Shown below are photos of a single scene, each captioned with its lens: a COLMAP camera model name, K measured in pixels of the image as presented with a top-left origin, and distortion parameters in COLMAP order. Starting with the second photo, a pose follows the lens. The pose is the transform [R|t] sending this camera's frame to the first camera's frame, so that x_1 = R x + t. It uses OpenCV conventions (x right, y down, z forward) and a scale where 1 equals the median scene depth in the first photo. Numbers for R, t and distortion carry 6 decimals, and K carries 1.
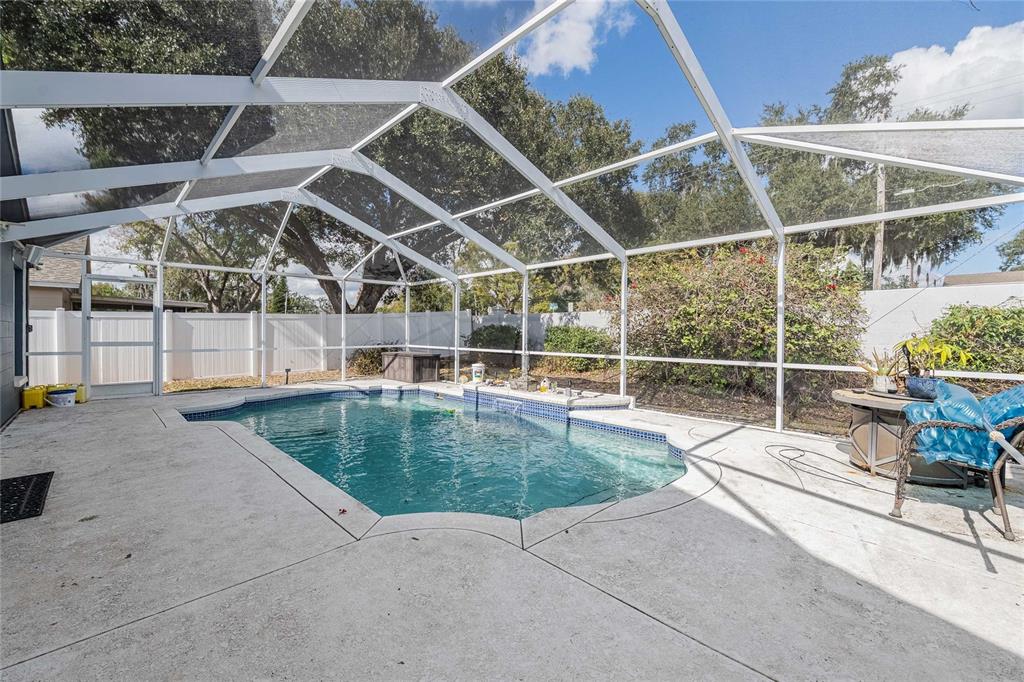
lens RADIAL K [[422.2, 0, 512.0], [0, 422.2, 341.0], [0, 0, 1]] dist [0.000182, -0.000077]
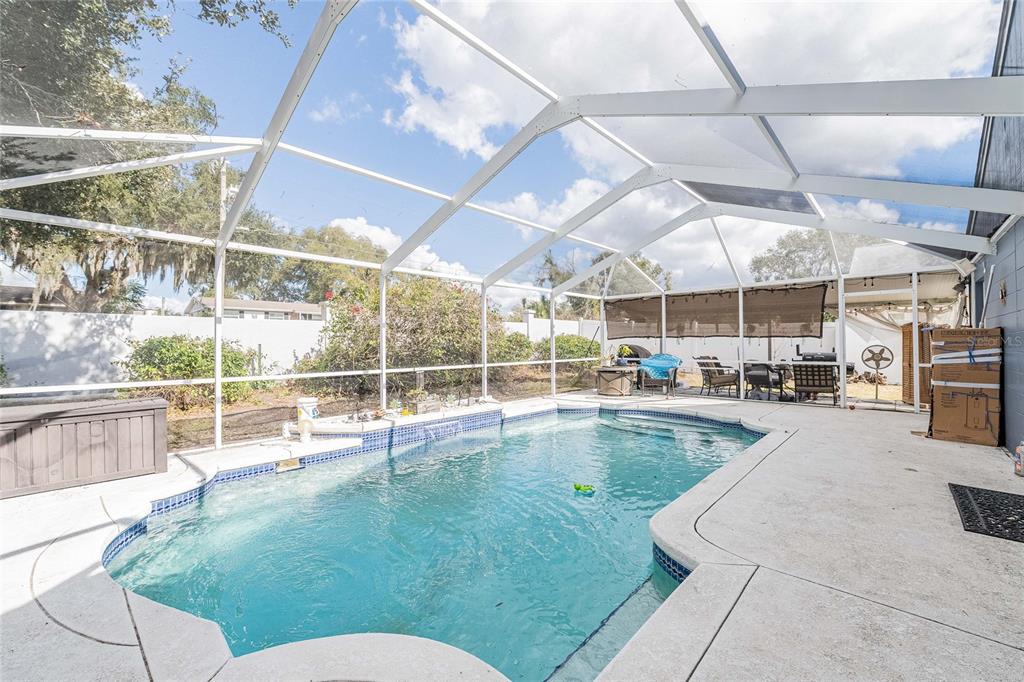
lens RADIAL K [[422.2, 0, 512.0], [0, 422.2, 341.0], [0, 0, 1]] dist [0.000182, -0.000077]
pose [[-0.042388, 0.005661, 0.999085, -0.962121], [0.031268, 0.999502, -0.004337, -0.023418], [-0.998612, 0.031055, -0.042544, 0.971501]]
